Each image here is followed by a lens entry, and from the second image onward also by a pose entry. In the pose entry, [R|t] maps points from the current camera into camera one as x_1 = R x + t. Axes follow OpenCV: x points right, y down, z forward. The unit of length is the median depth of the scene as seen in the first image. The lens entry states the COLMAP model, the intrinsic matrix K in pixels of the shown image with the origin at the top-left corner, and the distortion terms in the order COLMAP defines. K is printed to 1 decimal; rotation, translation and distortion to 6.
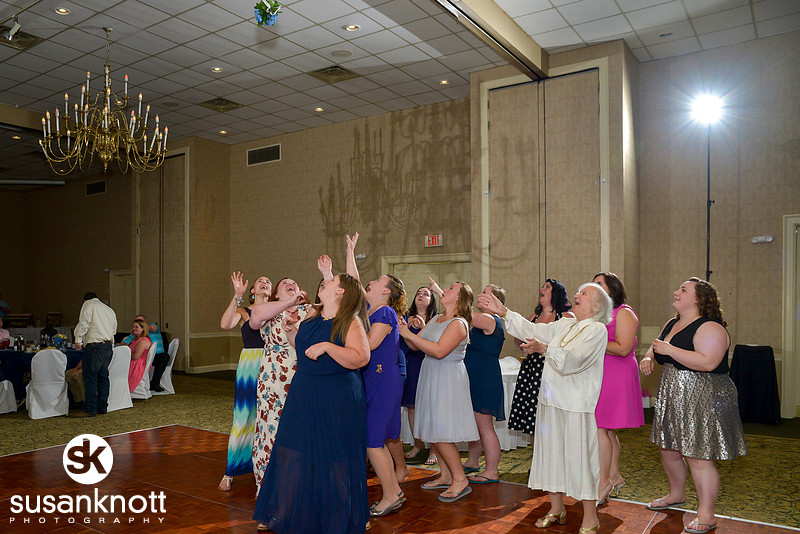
lens RADIAL K [[559.3, 0, 398.3], [0, 559.3, 268.0], [0, 0, 1]] dist [-0.004911, 0.002405]
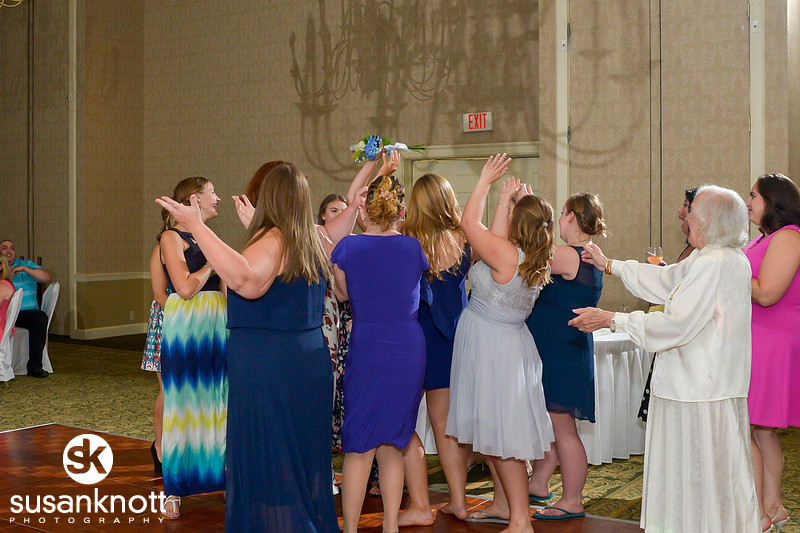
lens RADIAL K [[559.3, 0, 401.6], [0, 559.3, 267.1], [0, 0, 1]] dist [-0.004911, 0.002405]
pose [[0.999986, -0.000129, 0.005261, -0.022959], [0.000131, 1.000000, -0.000523, 0.110159], [-0.005261, 0.000523, 0.999986, 0.390180]]
